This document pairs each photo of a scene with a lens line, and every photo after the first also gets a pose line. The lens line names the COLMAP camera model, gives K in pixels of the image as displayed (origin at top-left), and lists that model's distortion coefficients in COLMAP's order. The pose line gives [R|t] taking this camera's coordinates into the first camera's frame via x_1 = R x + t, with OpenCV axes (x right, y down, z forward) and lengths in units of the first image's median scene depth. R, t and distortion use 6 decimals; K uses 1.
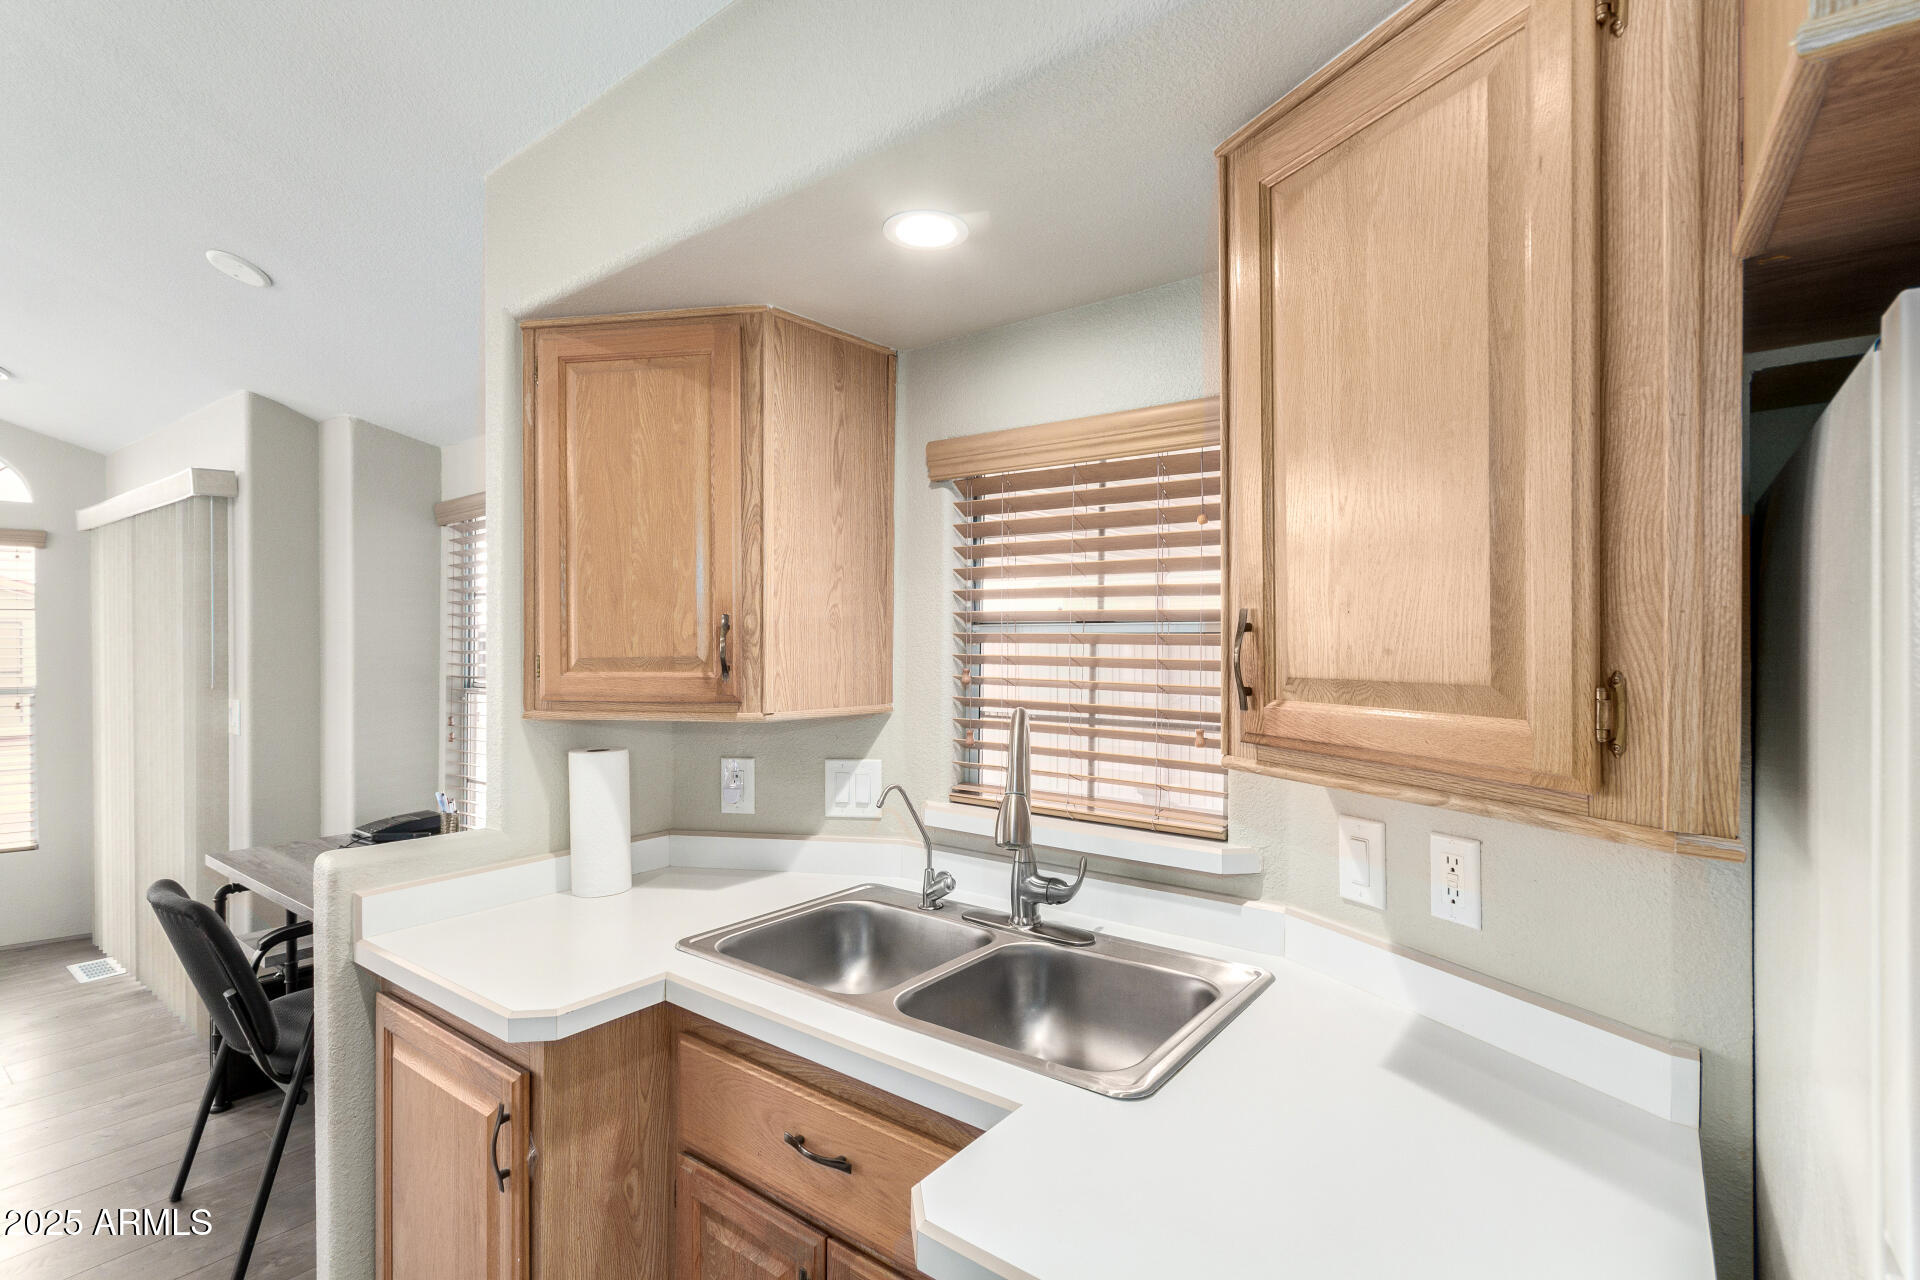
lens RADIAL K [[892.4, 0, 954.6], [0, 892.4, 647.7], [0, 0, 1]] dist [0.006114, 0.000158]
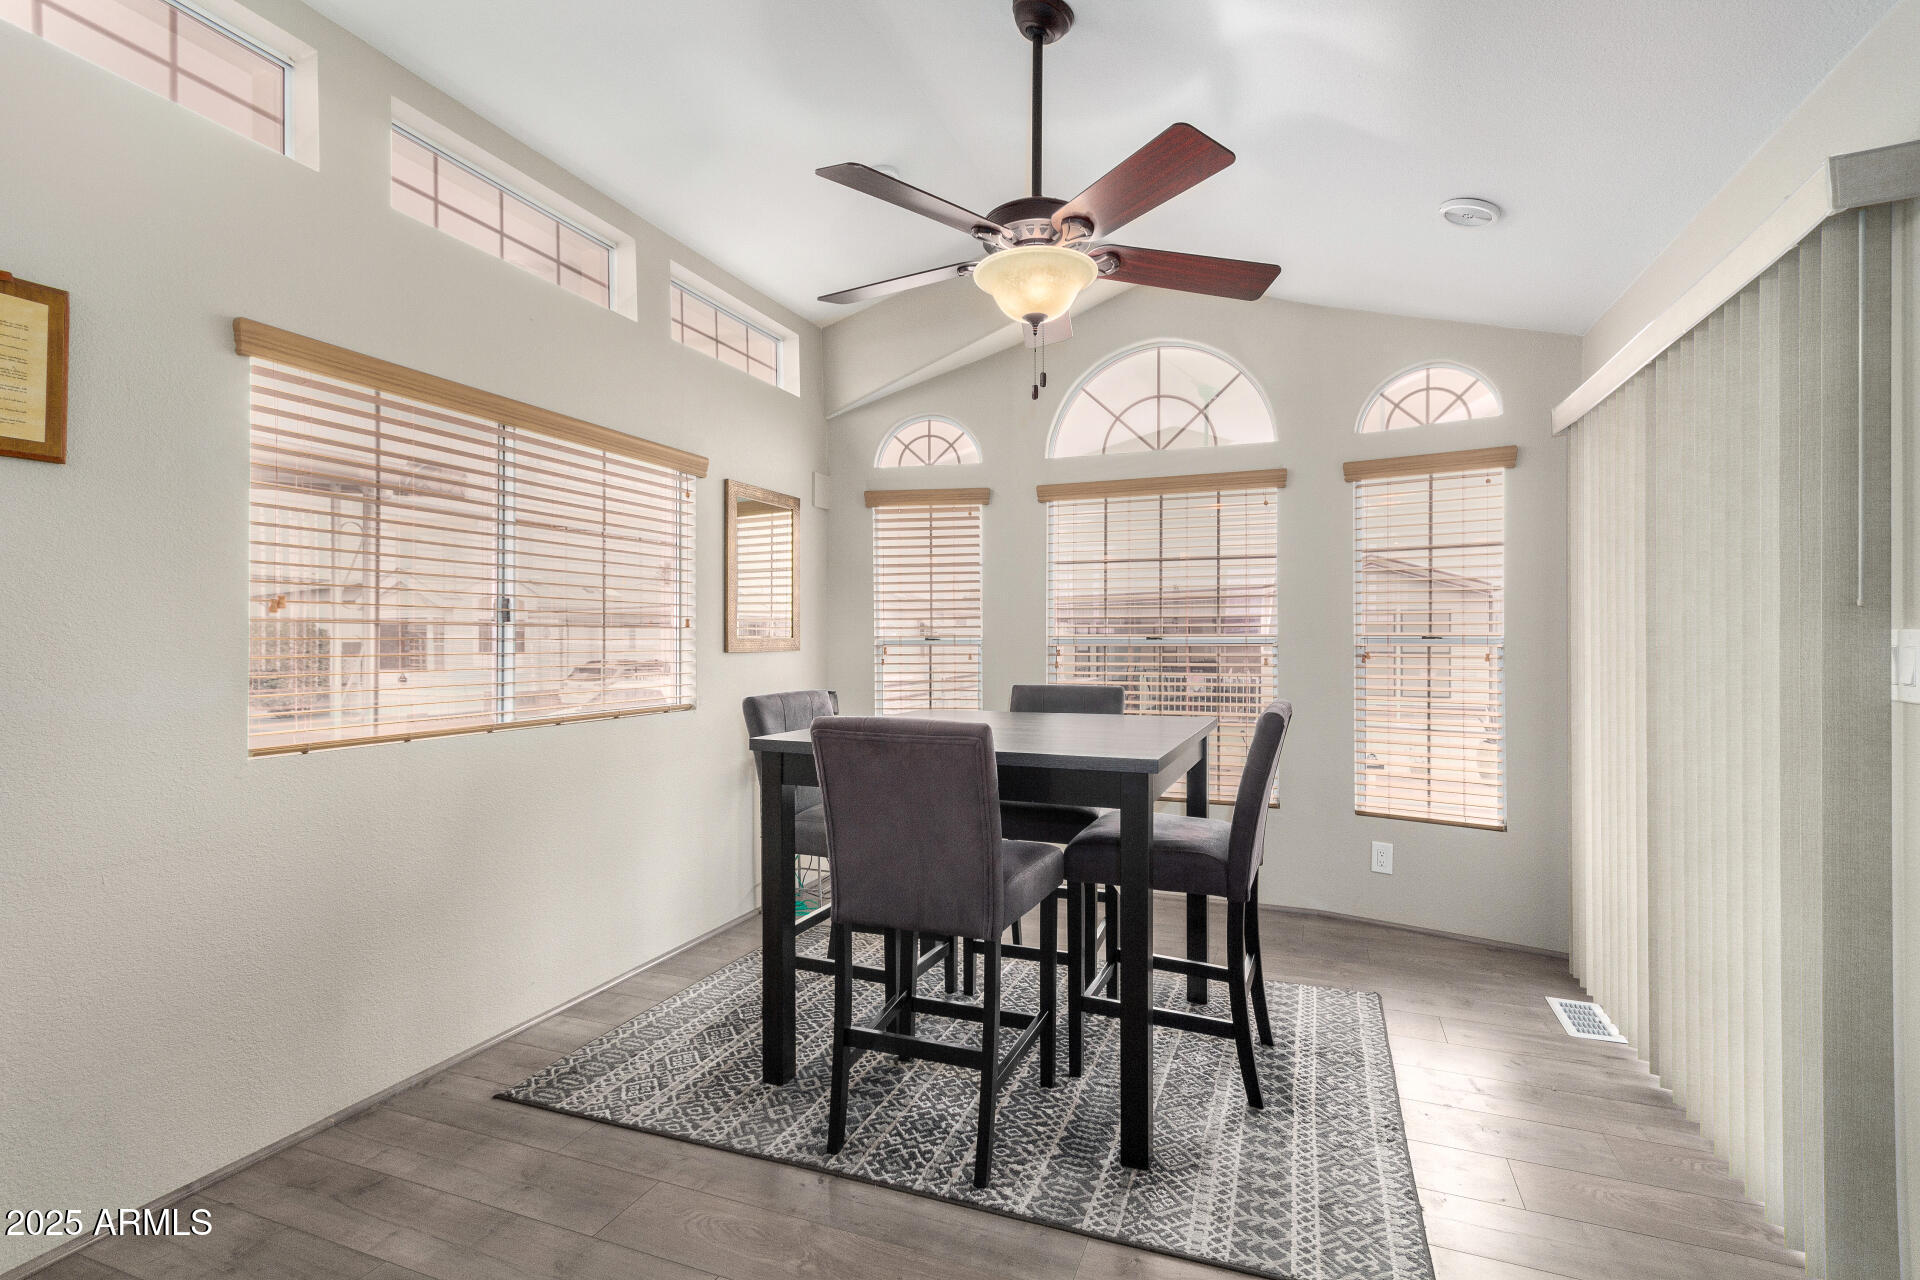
lens RADIAL K [[892.4, 0, 972.6], [0, 892.4, 631.5], [0, 0, 1]] dist [0.006114, 0.000158]
pose [[0.280514, -0.006490, -0.959828, -0.874229], [-0.008216, 0.999924, -0.009163, 0.122315], [0.959815, 0.010457, 0.280440, 0.703112]]
